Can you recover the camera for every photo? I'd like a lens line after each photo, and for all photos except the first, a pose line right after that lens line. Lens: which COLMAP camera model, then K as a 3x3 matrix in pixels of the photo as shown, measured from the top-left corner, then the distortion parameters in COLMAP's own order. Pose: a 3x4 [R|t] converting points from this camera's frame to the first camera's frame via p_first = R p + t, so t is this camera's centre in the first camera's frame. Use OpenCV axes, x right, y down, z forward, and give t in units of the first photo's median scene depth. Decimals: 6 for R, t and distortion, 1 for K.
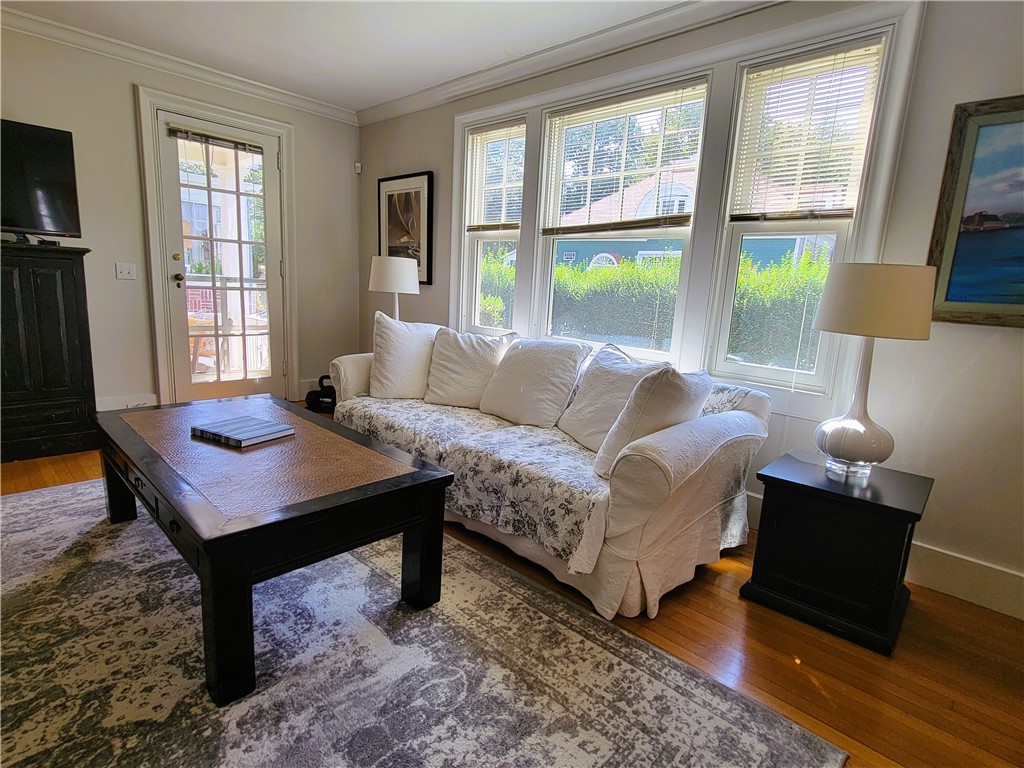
lens RADIAL K [[537.5, 0, 525.0], [0, 537.5, 386.2], [0, 0, 1]] dist [-0.001694, -0.001670]
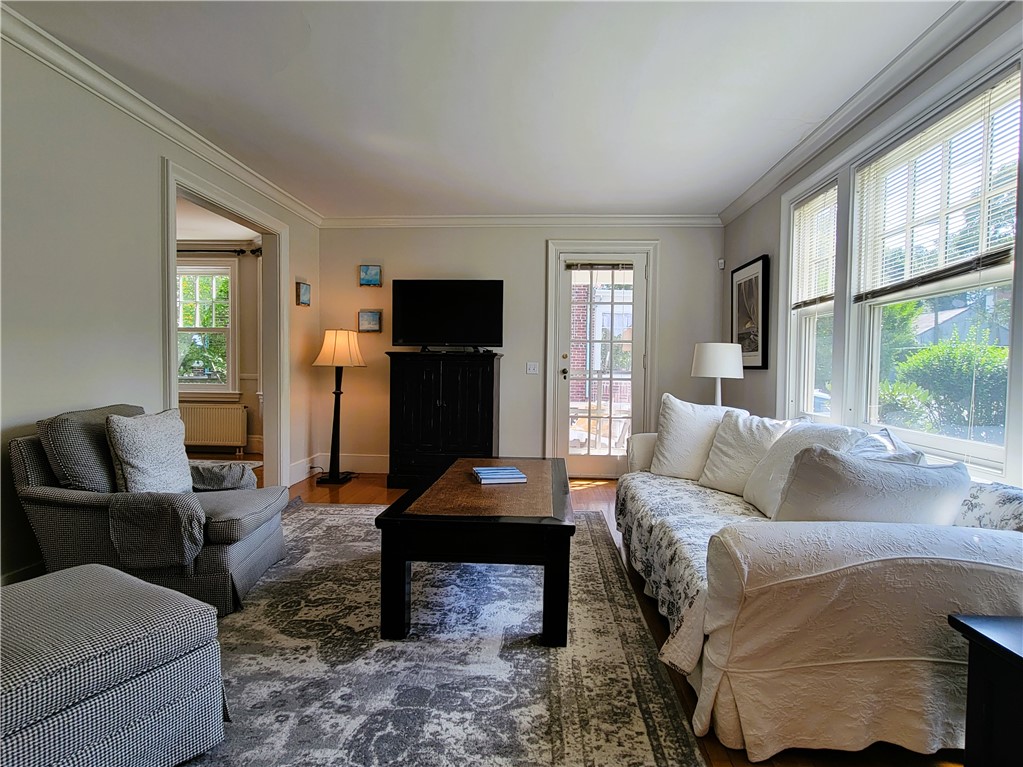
lens RADIAL K [[553.4, 0, 511.5], [0, 553.4, 383.5], [0, 0, 1]] dist [-0.001612, -0.001018]
pose [[0.636880, -0.024230, -0.770582, 0.445788], [-0.120817, 0.984020, -0.130796, 0.026296], [0.761438, 0.176401, 0.623775, 0.092363]]
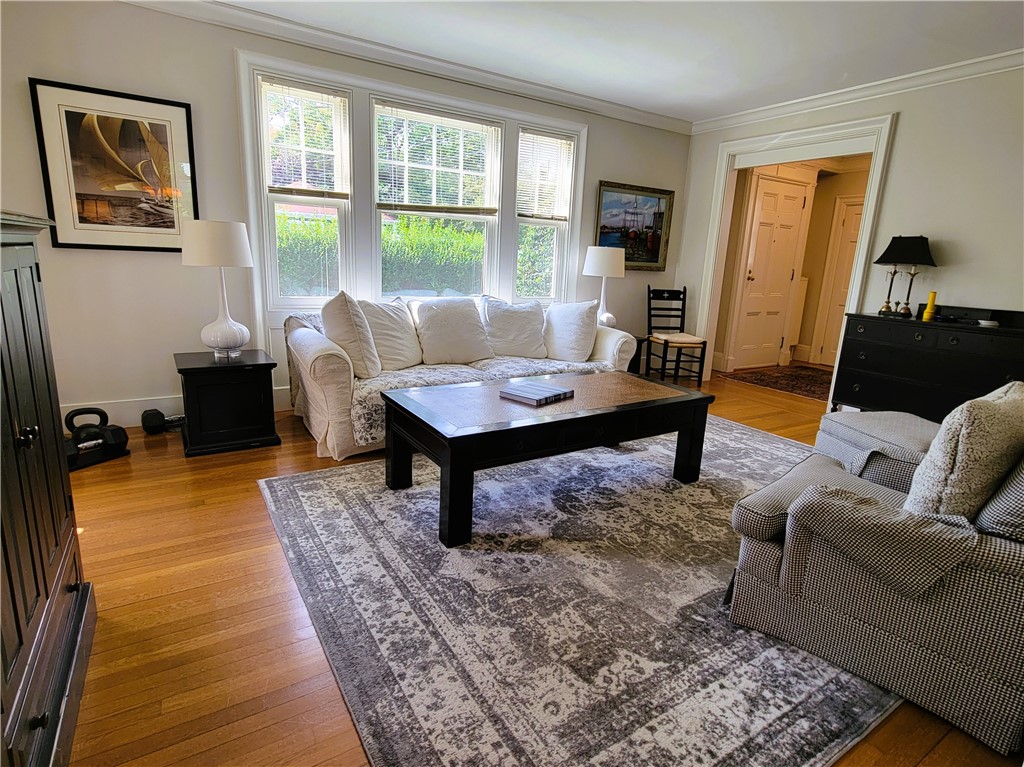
lens RADIAL K [[537.5, 0, 525.0], [0, 537.5, 385.7], [0, 0, 1]] dist [-0.001694, -0.001670]
pose [[0.233967, -0.269210, 0.934230, -1.321722], [0.146758, 0.959669, 0.239787, -0.186263], [-0.961104, 0.081004, 0.264040, 0.540684]]
